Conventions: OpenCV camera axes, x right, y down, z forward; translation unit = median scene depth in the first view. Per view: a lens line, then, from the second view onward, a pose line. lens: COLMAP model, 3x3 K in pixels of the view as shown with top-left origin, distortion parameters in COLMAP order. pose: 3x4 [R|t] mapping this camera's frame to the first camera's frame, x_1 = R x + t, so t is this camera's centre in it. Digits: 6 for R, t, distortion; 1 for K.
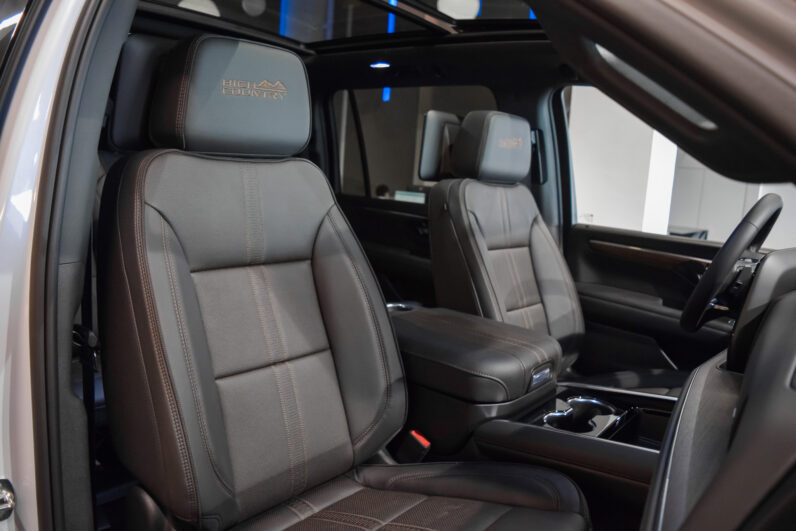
lens RADIAL K [[623.1, 0, 400.8], [0, 623.1, 274.6], [0, 0, 1]] dist [-0.080819, 0.009469]
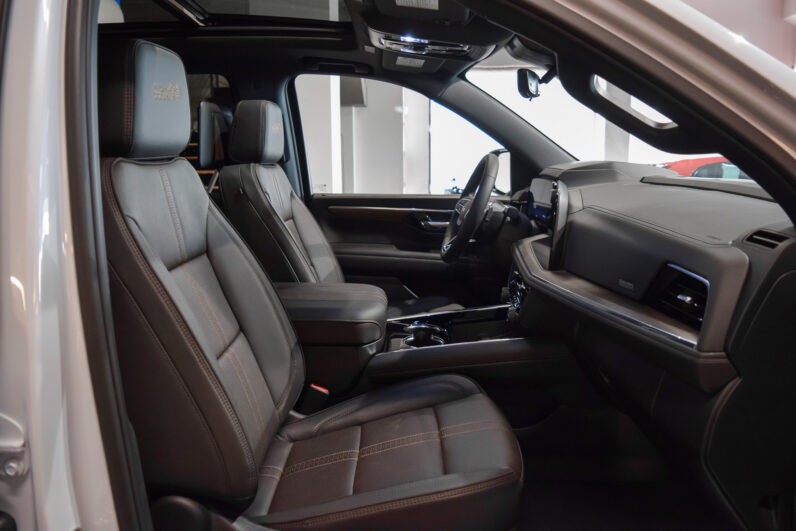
lens RADIAL K [[623.1, 0, 400.8], [0, 623.1, 274.6], [0, 0, 1]] dist [-0.080819, 0.009469]
pose [[0.784335, -0.187365, 0.591366, -0.412671], [0.161149, 0.982109, 0.097433, -0.029900], [-0.599041, 0.018878, 0.800496, -0.024477]]
